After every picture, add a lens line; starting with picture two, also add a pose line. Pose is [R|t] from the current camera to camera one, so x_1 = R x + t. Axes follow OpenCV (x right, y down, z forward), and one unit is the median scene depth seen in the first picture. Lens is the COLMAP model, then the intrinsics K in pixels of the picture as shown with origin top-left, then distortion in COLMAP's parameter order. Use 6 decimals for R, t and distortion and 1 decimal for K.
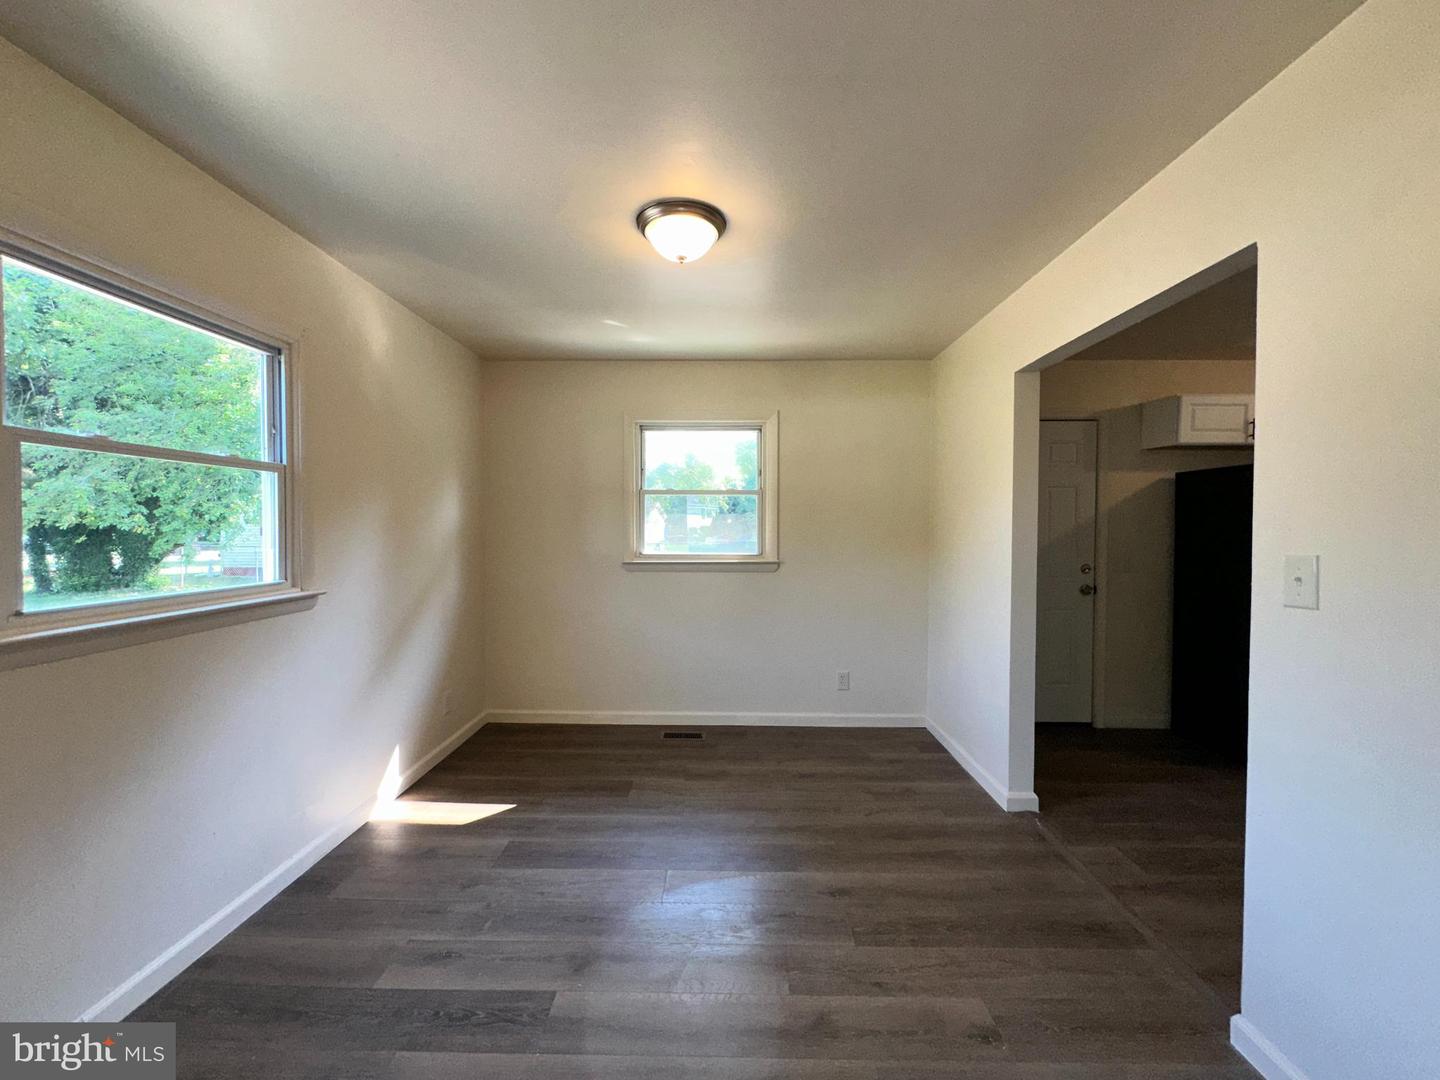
lens RADIAL K [[576.0, 0, 724.9], [0, 576.0, 533.1], [0, 0, 1]] dist [0.002308, -0.000174]
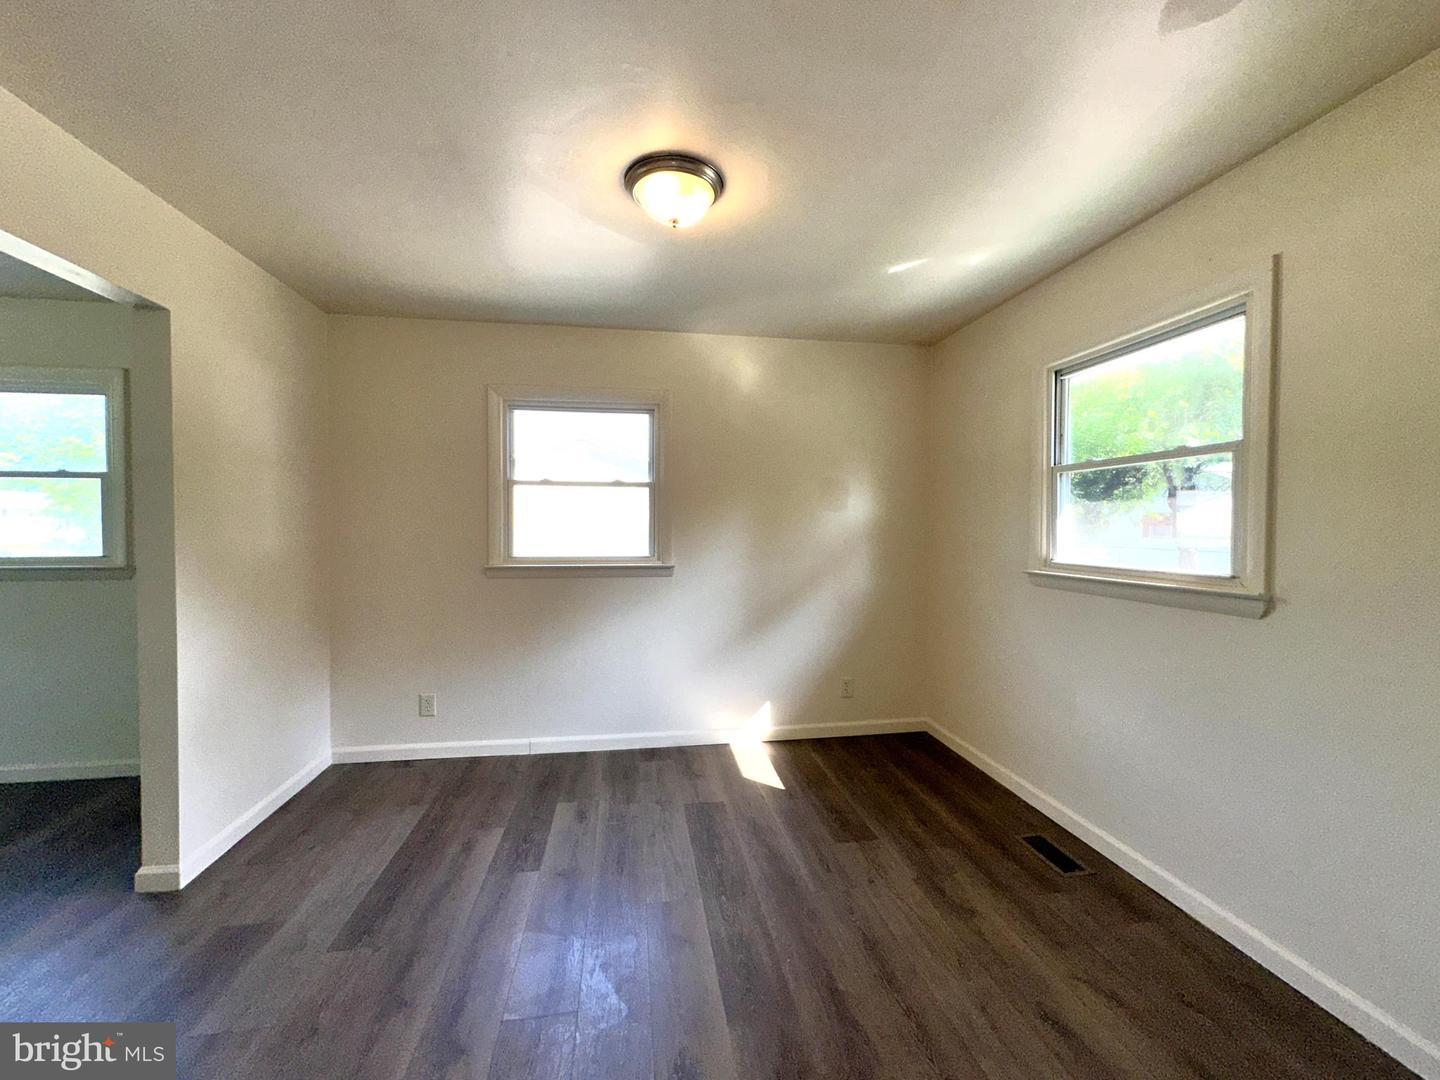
lens RADIAL K [[576.0, 0, 724.6], [0, 576.0, 539.7], [0, 0, 1]] dist [0.002308, -0.000174]
pose [[0.169512, 0.016263, -0.985394, 0.573822], [-0.018324, 0.999743, 0.013348, 0.010580], [0.985358, 0.015794, 0.169766, 0.643269]]
